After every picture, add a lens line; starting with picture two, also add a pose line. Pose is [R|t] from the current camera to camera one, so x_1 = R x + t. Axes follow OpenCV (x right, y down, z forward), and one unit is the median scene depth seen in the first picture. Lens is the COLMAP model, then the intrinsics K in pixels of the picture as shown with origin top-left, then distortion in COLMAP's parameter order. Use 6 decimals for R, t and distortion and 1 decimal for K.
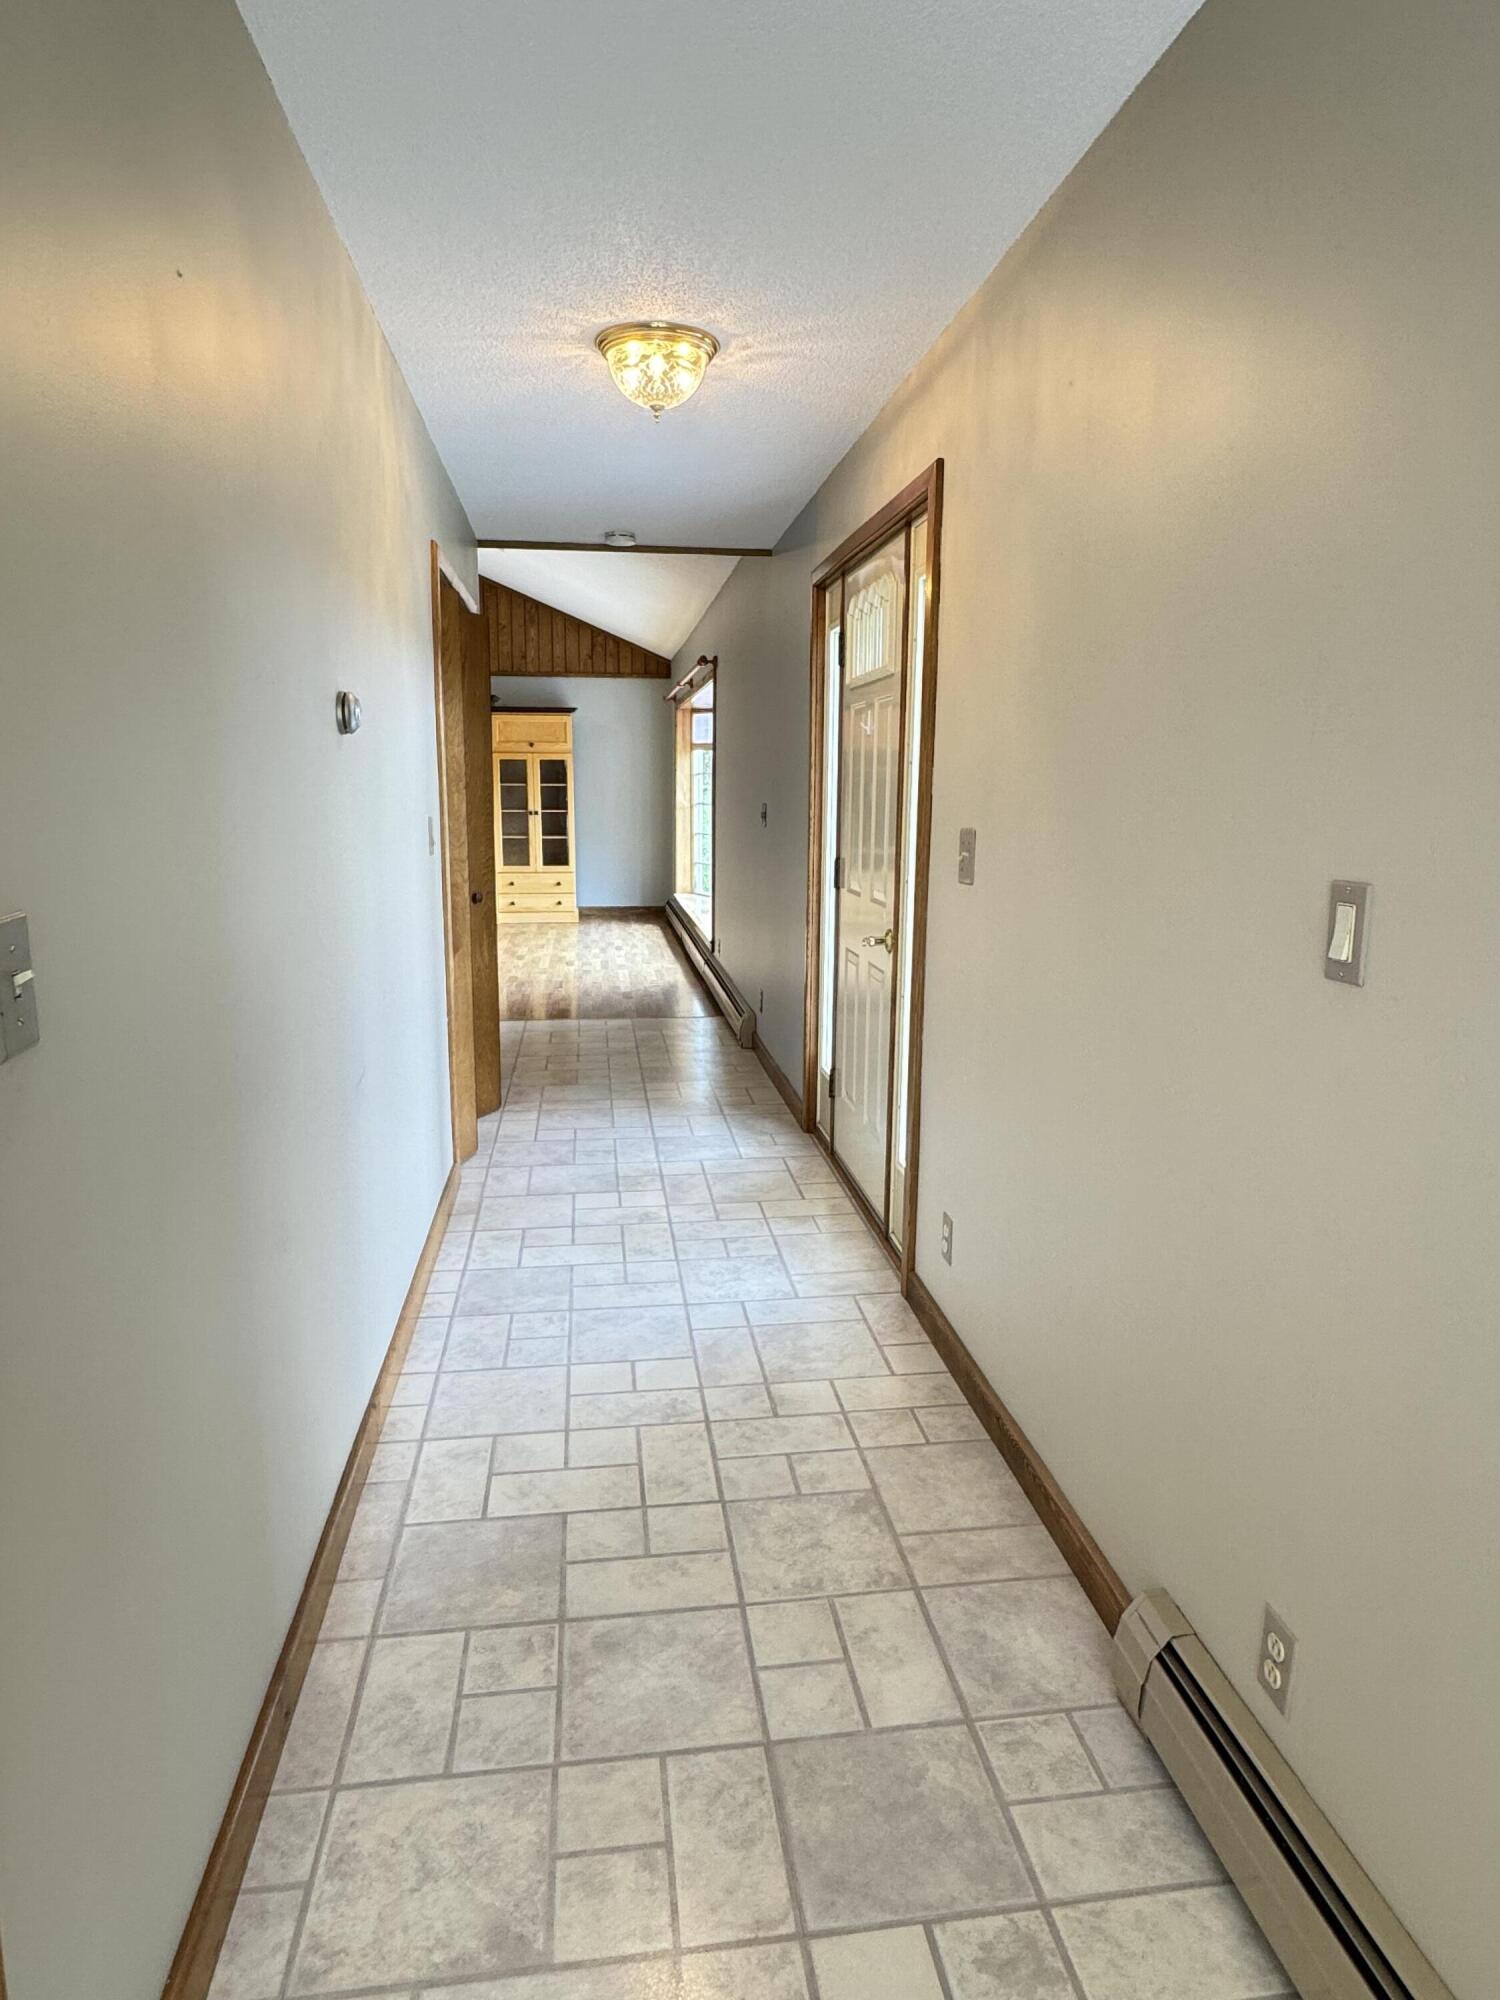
lens RADIAL K [[1221.1, 0, 754.9], [0, 1221.1, 1003.2], [0, 0, 1]] dist [-0.002635, 0.002649]
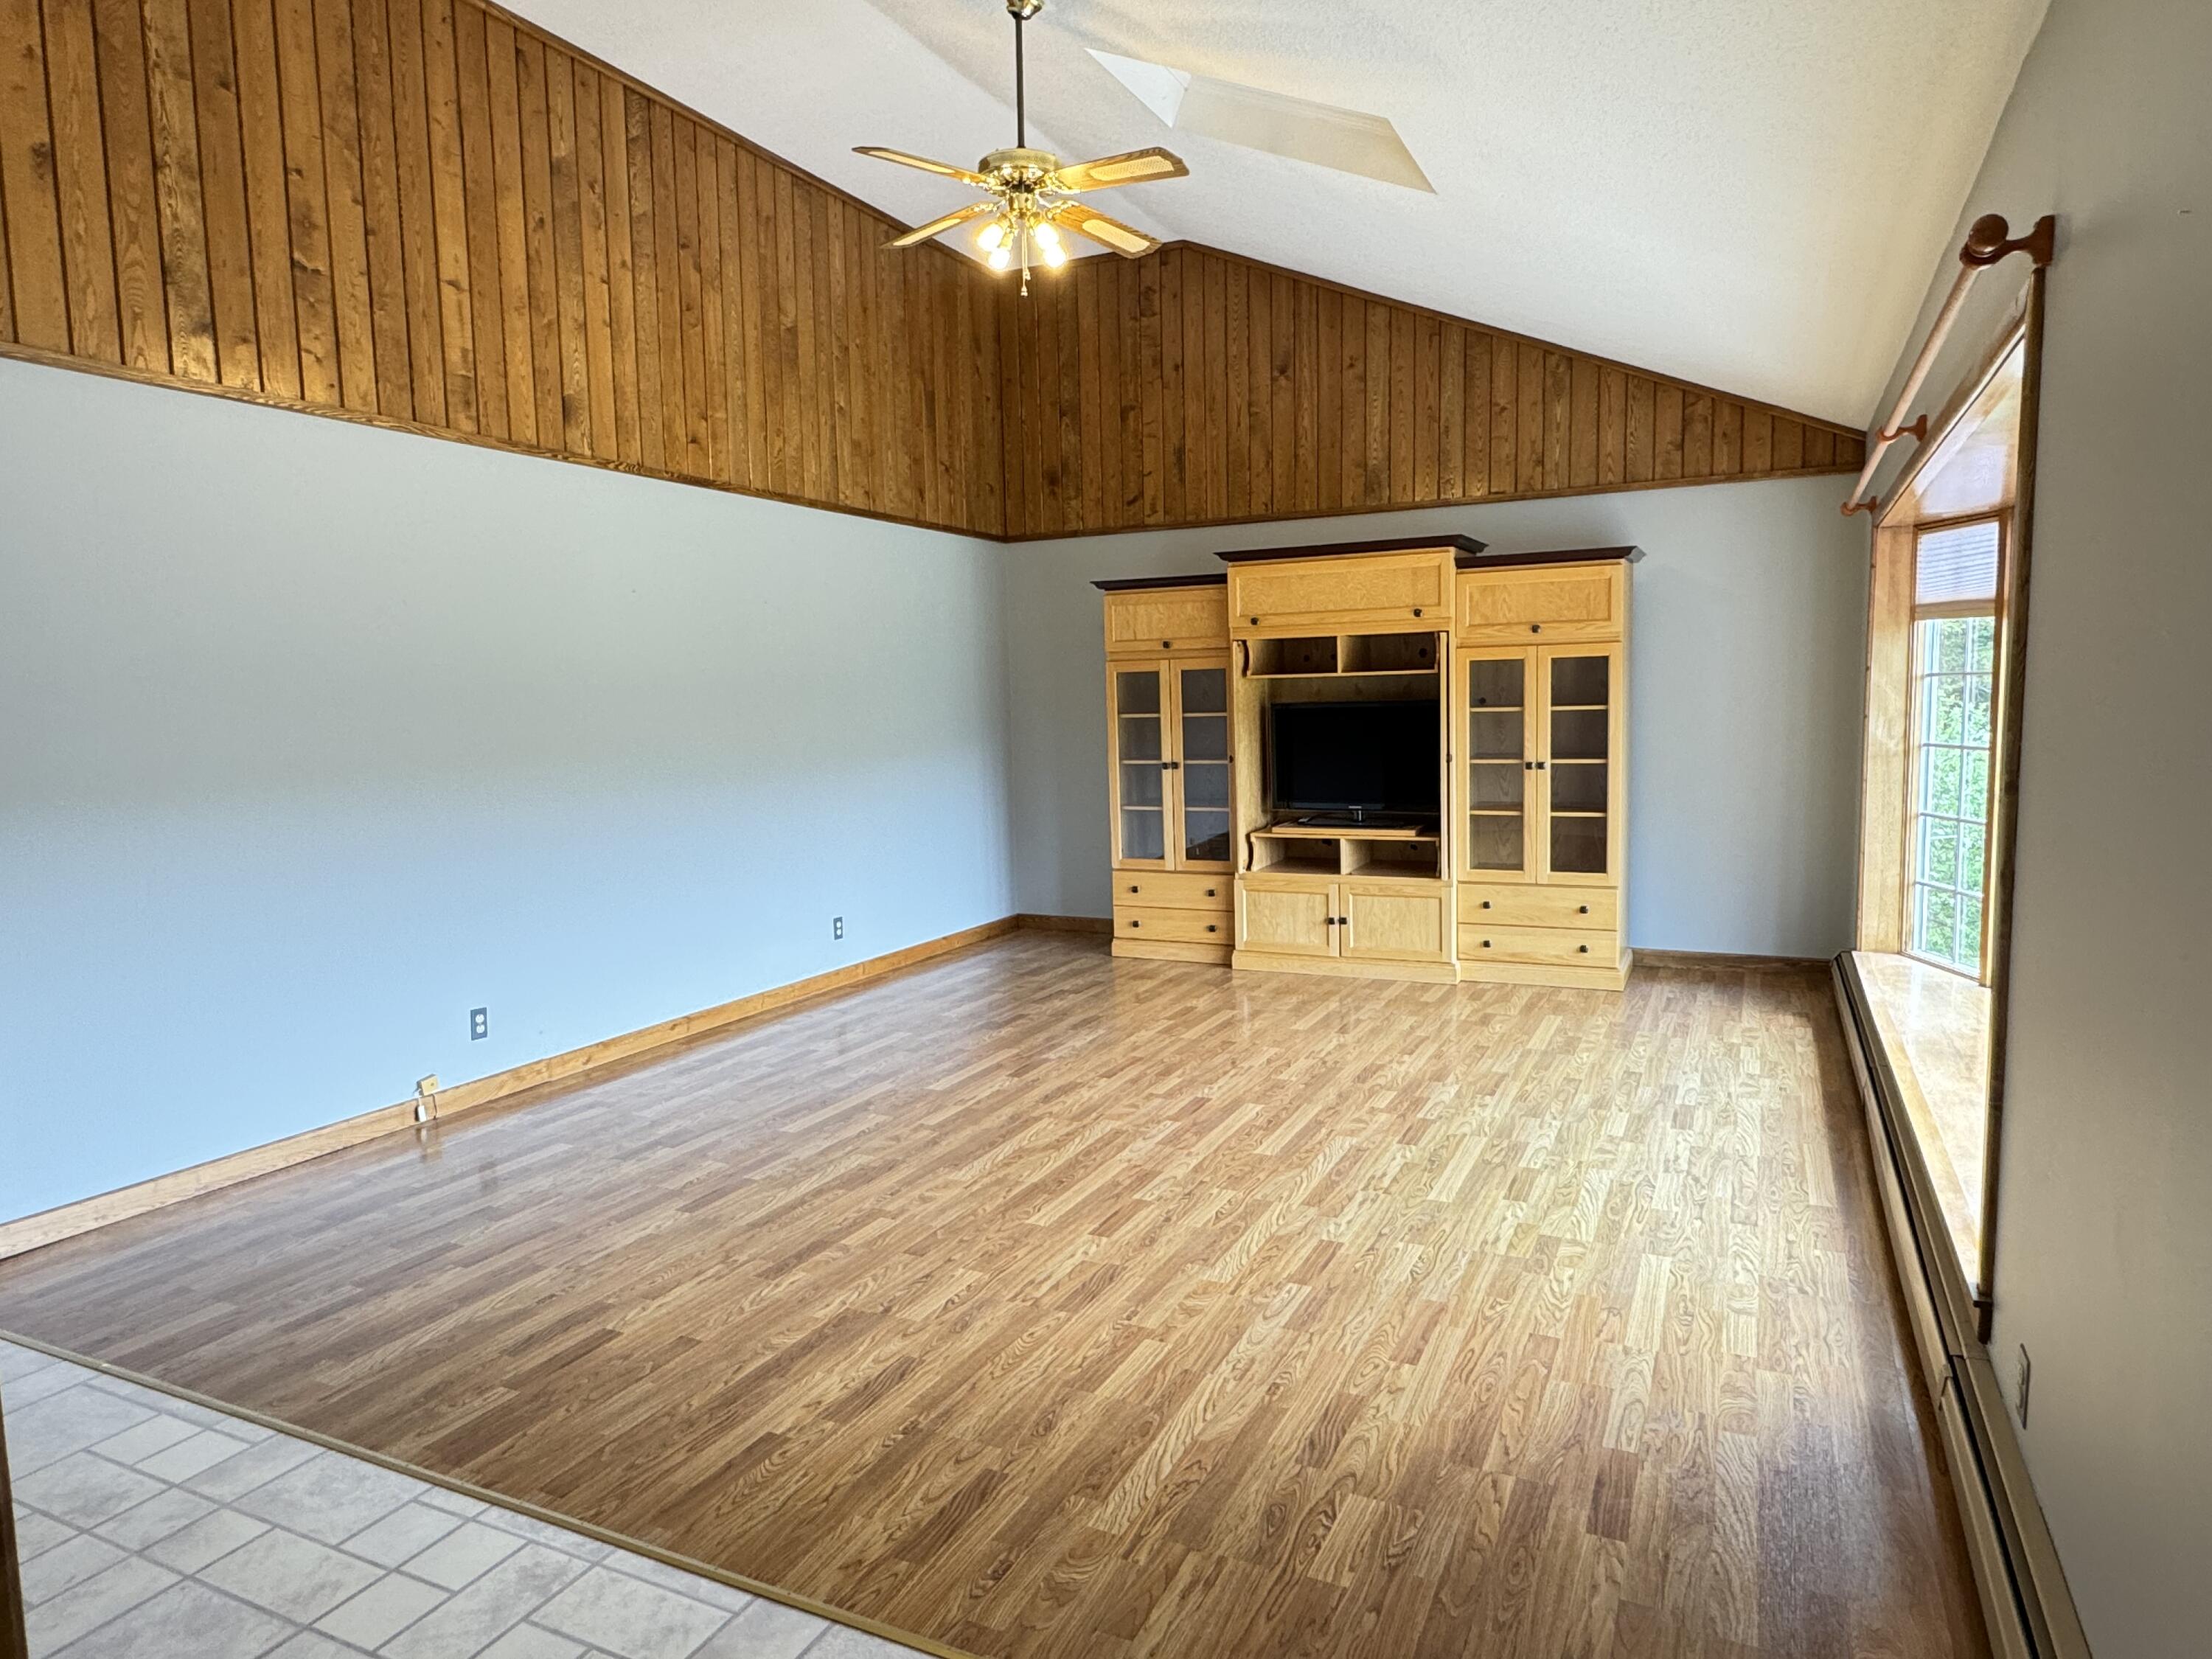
lens RADIAL K [[1350.6, 0, 1105.9], [0, 1350.6, 831.9], [0, 0, 1]] dist [-0.002635, 0.002649]
pose [[0.834700, 0.027970, -0.549994, -0.025213], [-0.068705, 0.996196, -0.053608, -0.087325], [0.546403, 0.082534, 0.833446, 0.449687]]
